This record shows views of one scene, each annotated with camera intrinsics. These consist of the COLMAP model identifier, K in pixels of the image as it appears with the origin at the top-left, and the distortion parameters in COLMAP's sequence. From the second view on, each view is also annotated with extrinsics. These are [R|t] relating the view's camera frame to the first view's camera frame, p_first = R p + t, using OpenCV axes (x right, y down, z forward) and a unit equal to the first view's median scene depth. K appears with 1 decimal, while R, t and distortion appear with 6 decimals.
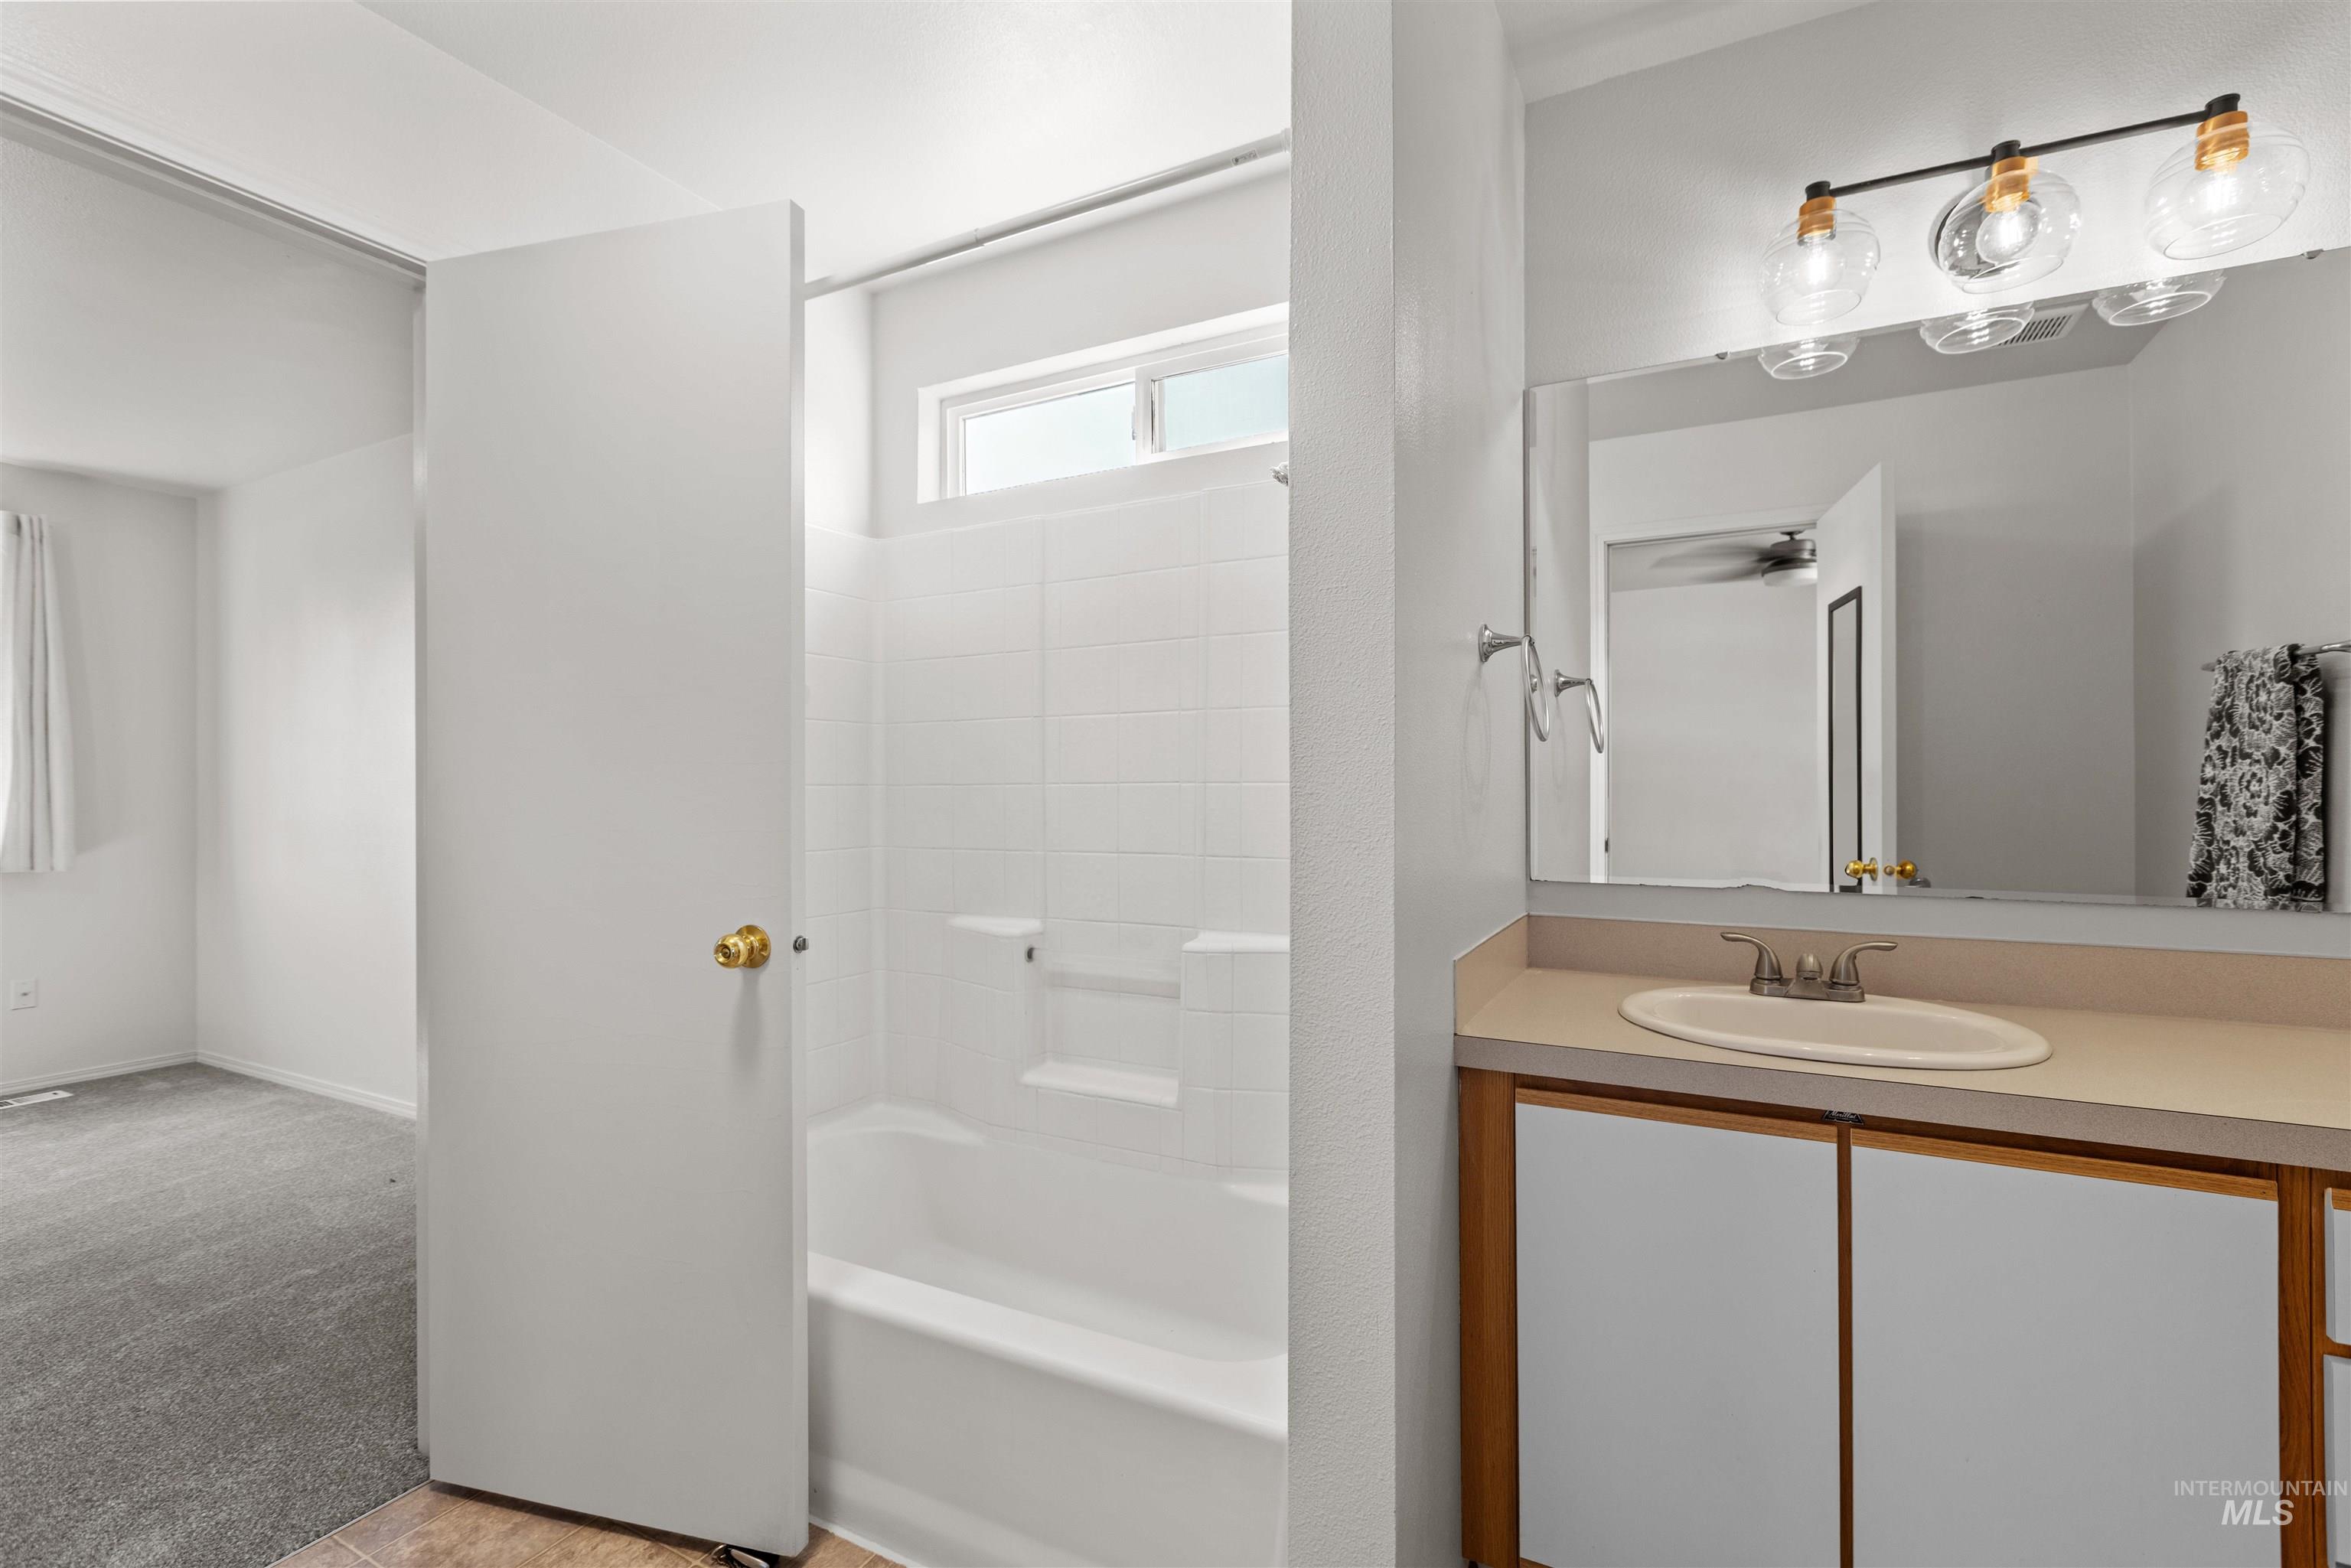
lens RADIAL K [[1051.9, 0, 1177.4], [0, 1051.9, 782.5], [0, 0, 1]] dist [0.000164, -0.000077]
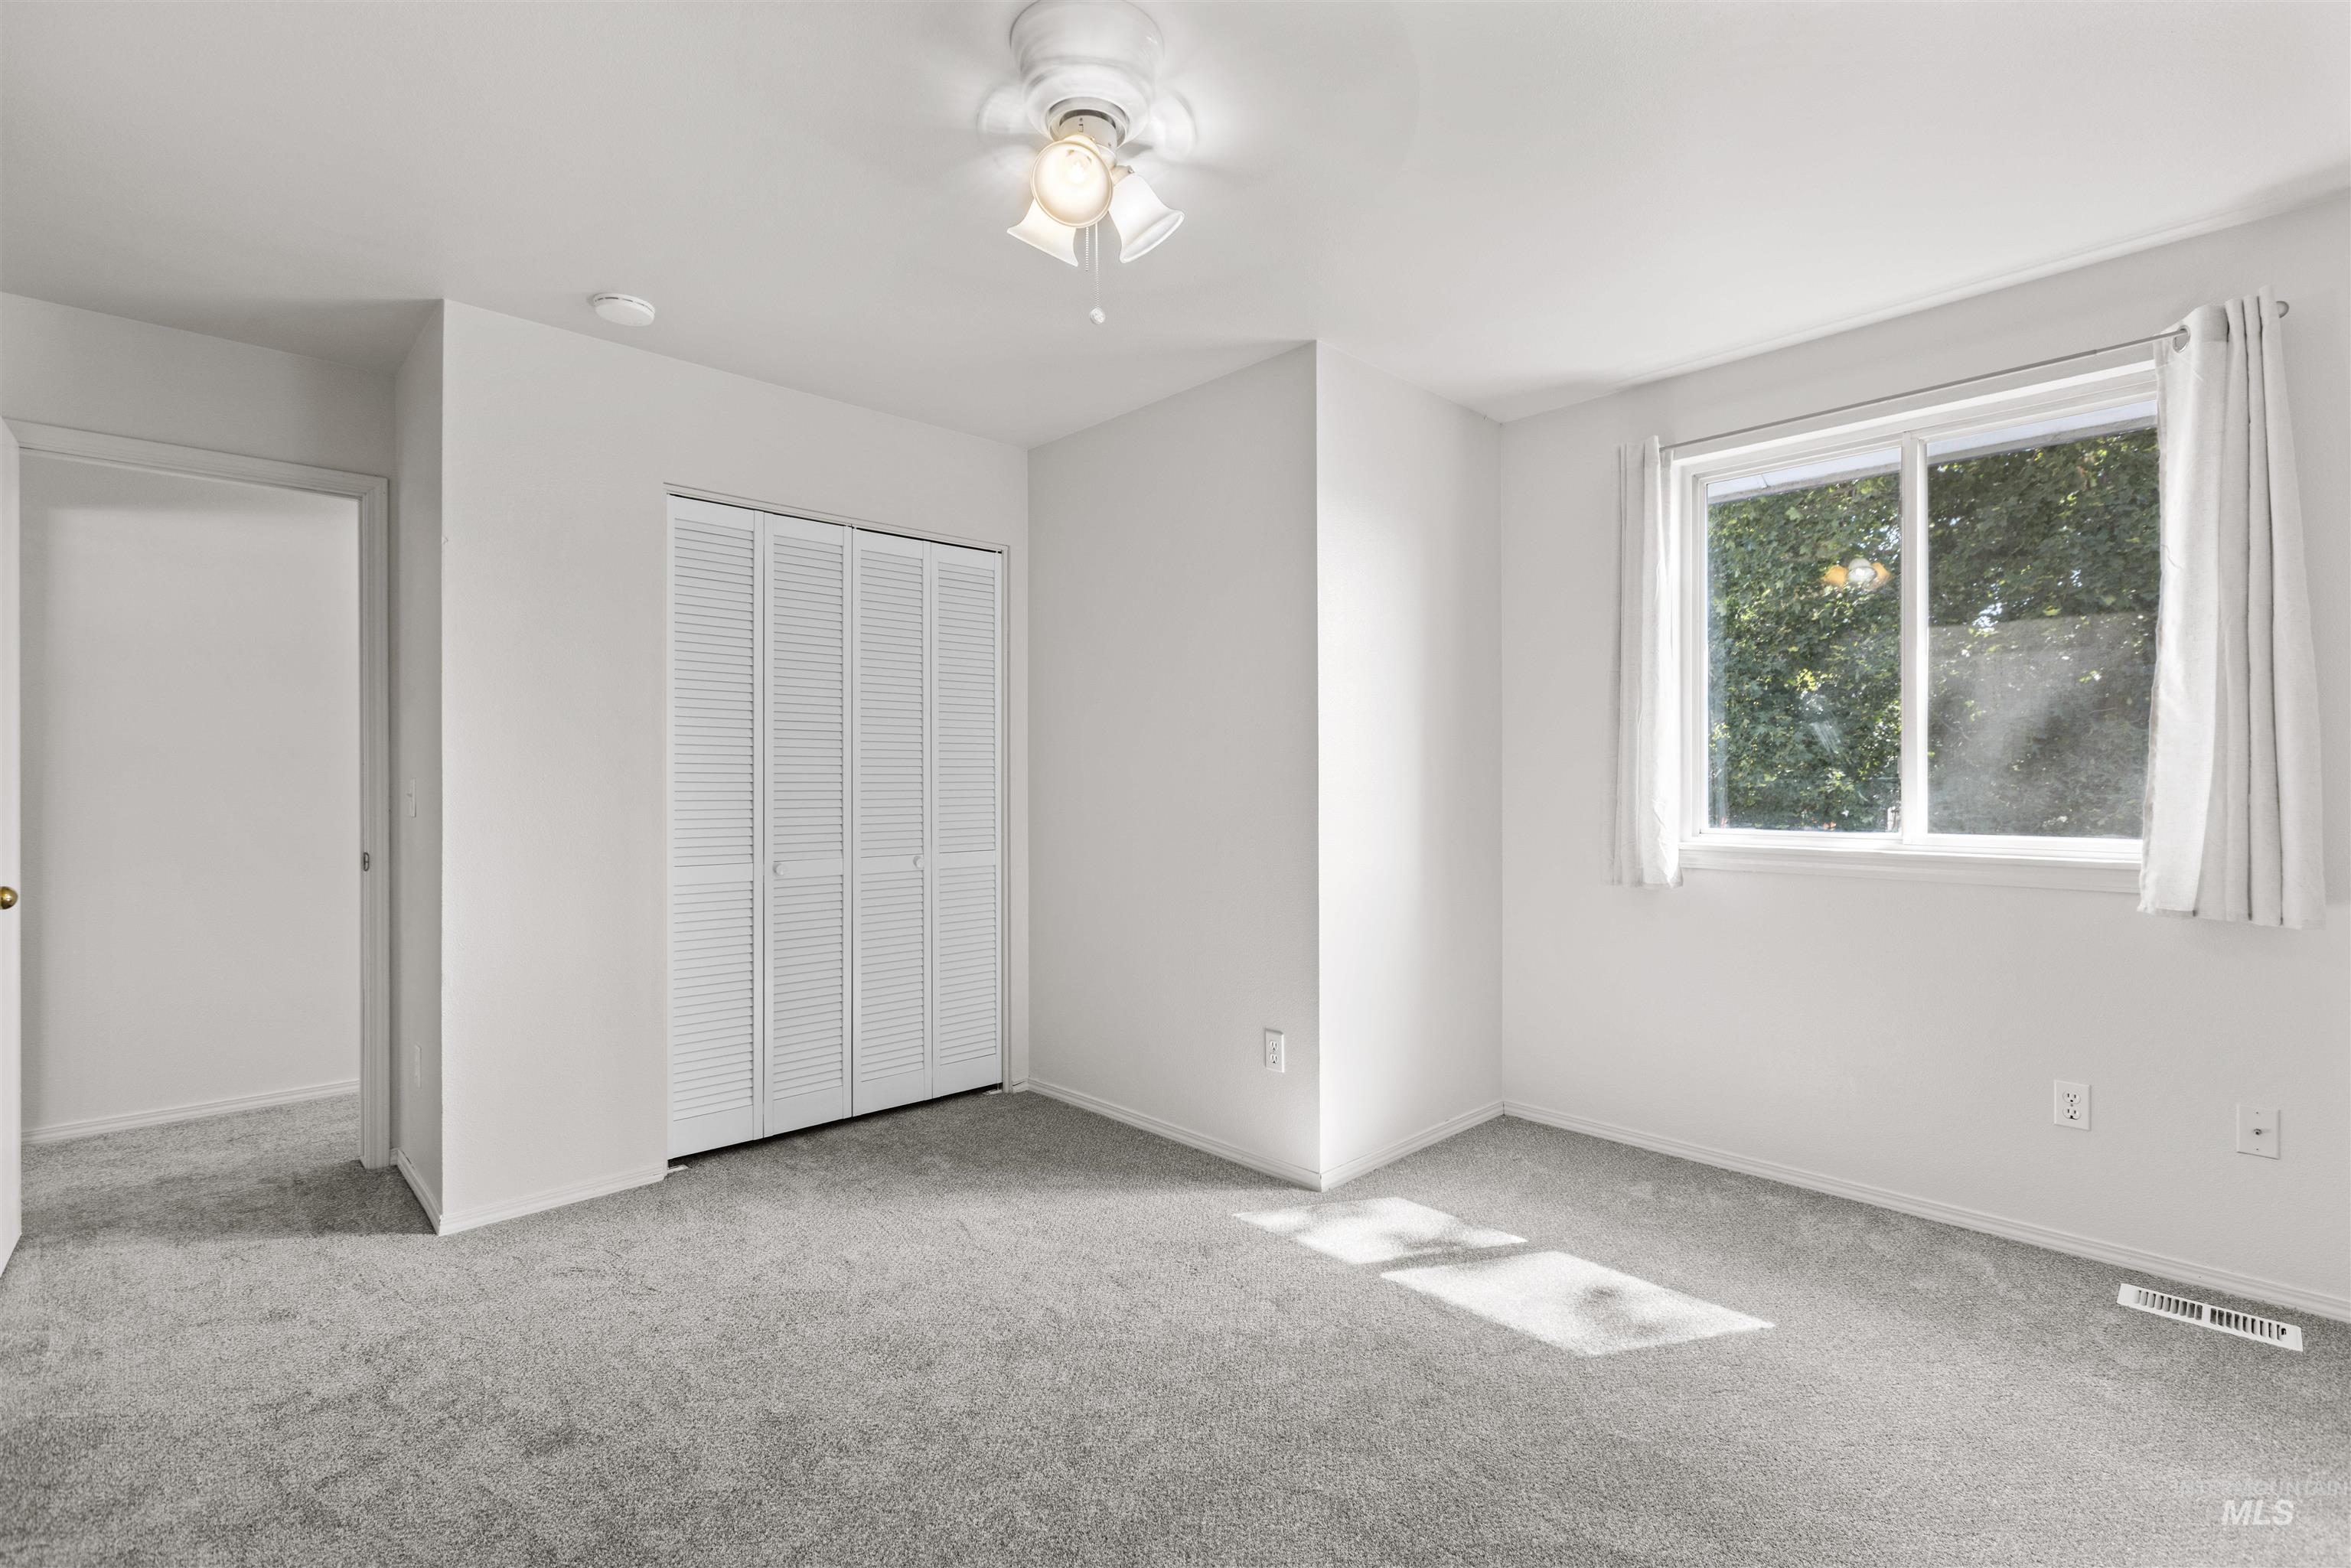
lens RADIAL K [[1051.9, 0, 1177.4], [0, 1051.9, 782.5], [0, 0, 1]] dist [0.000164, -0.000077]
pose [[-0.309511, 0.000718, -0.950895, -0.367239], [0.001995, 0.999998, 0.000105, 0.007561], [0.950894, -0.001864, -0.309512, 0.623695]]
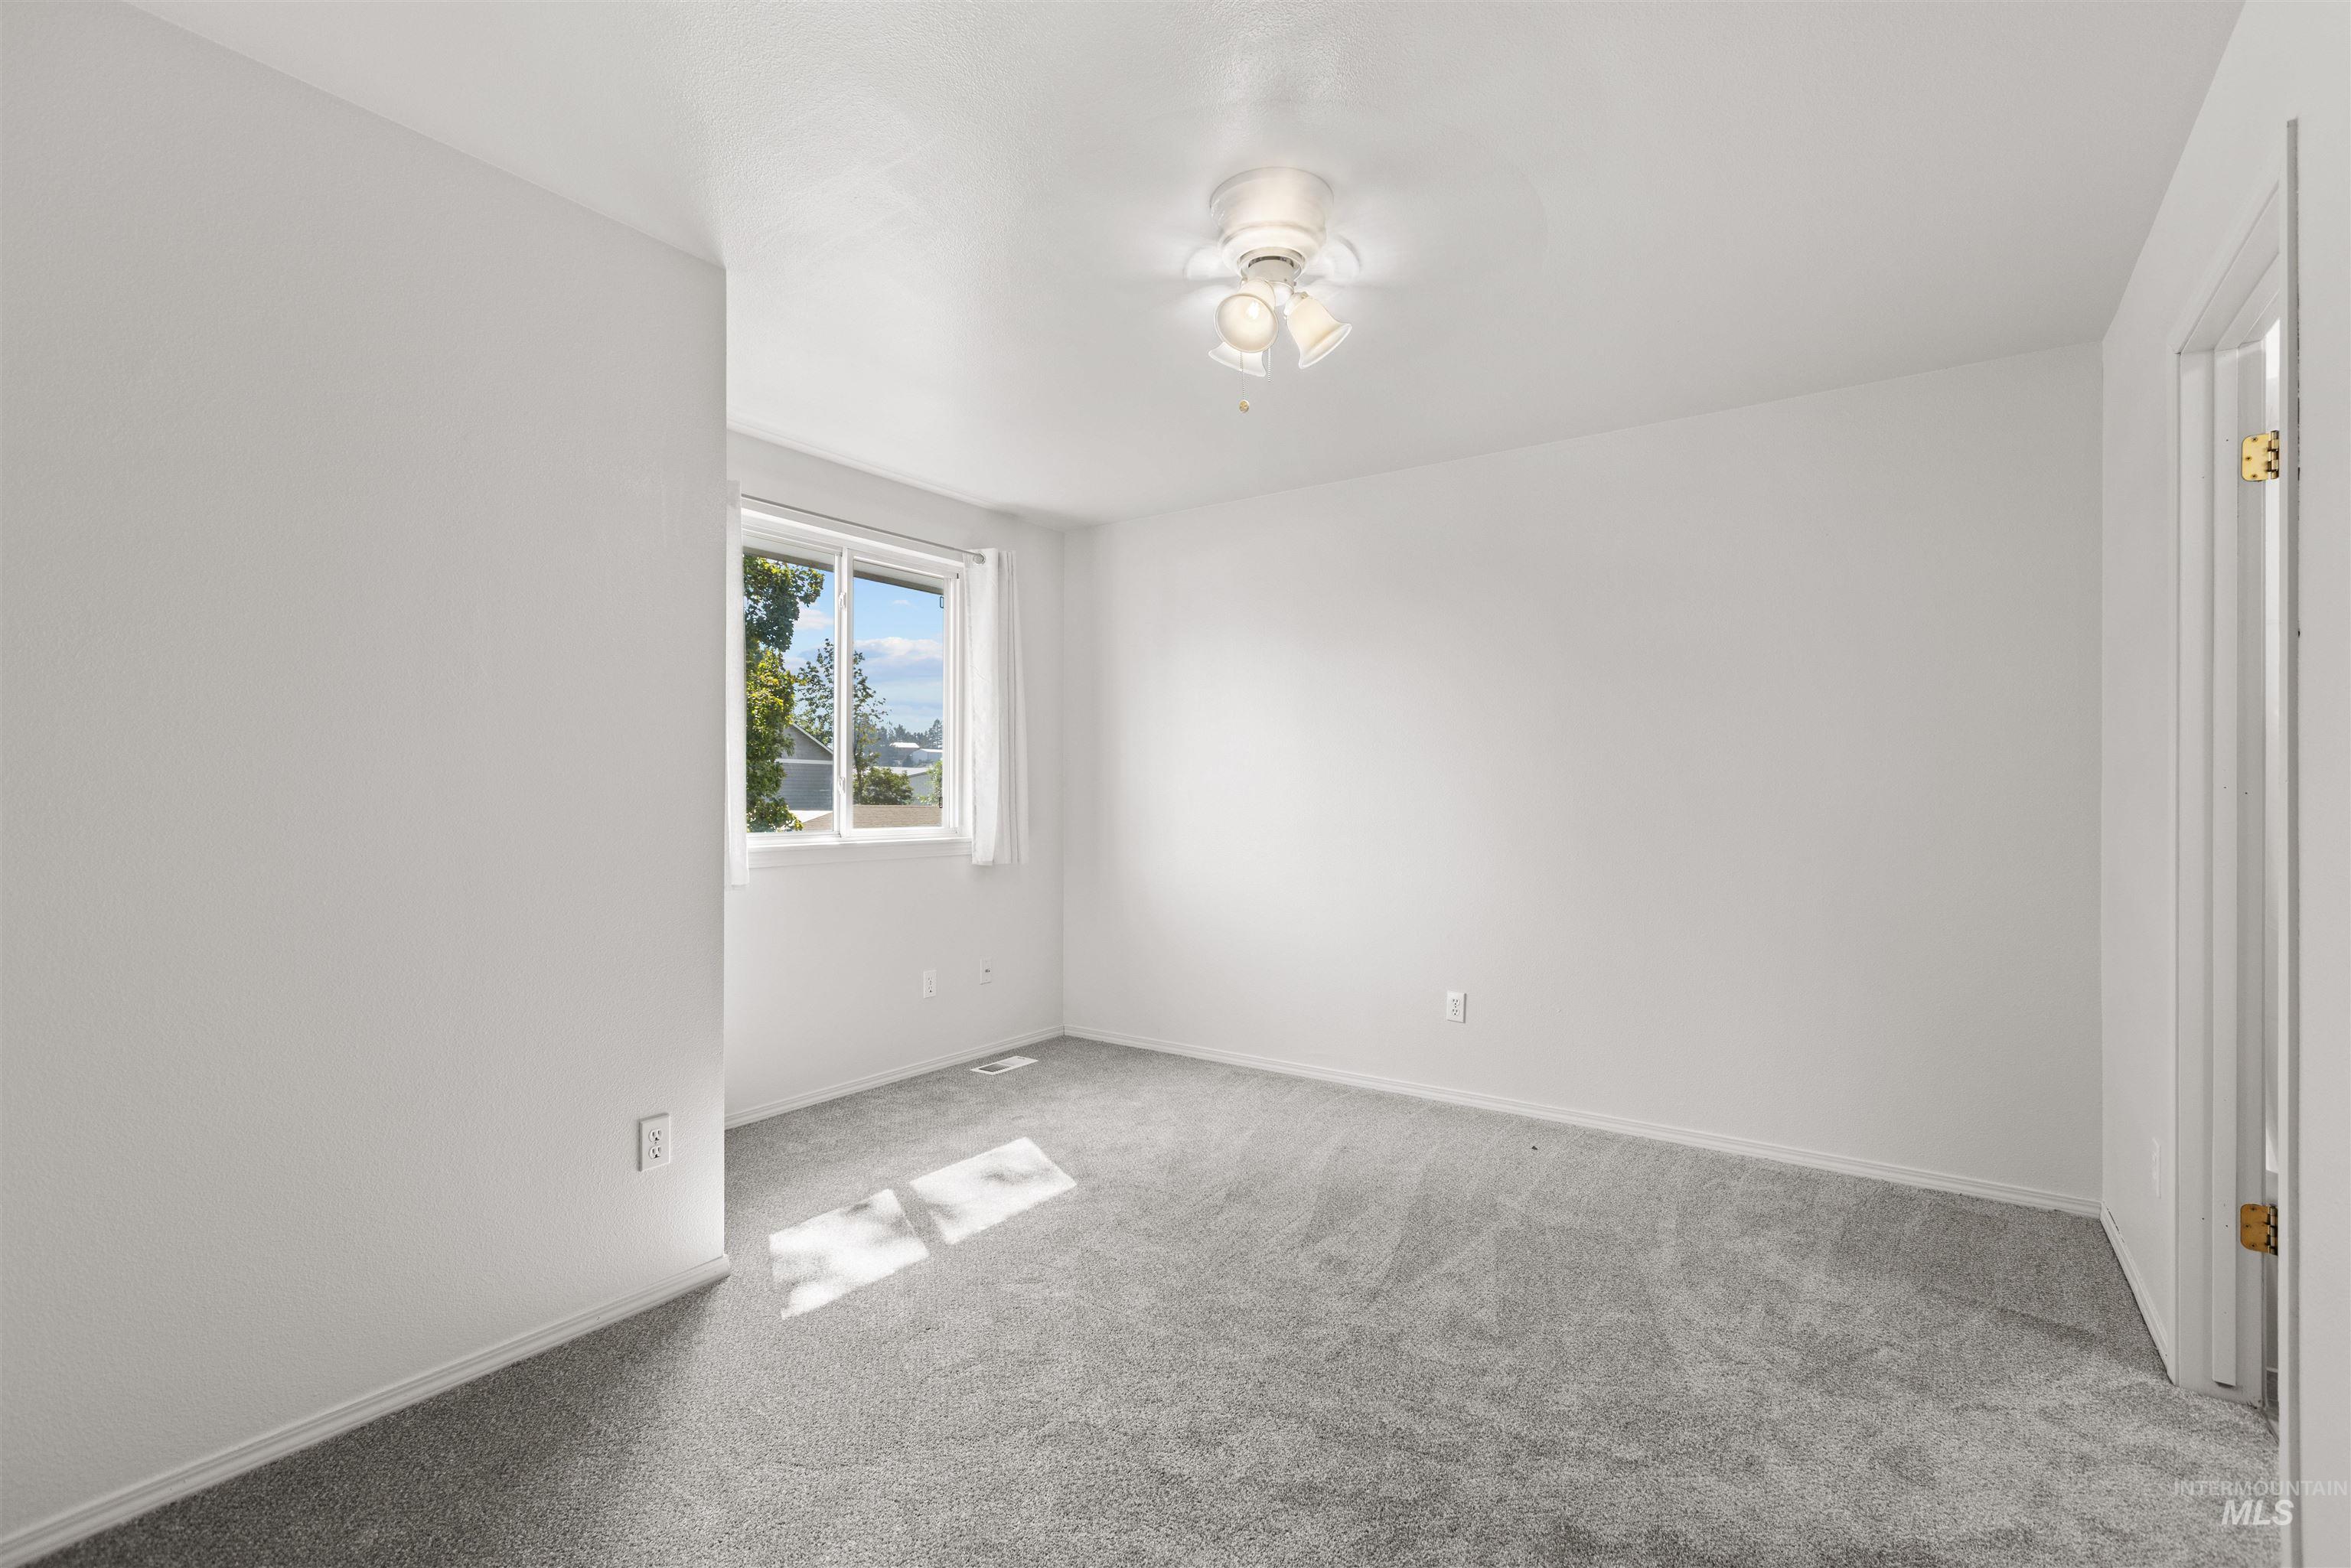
lens RADIAL K [[1051.9, 0, 1177.4], [0, 1051.9, 782.5], [0, 0, 1]] dist [0.000164, -0.000077]
pose [[0.992742, 0.003869, -0.120202, -0.764723], [-0.004045, 0.999991, -0.001216, -0.002876], [0.120197, 0.001694, 0.992749, -0.111806]]
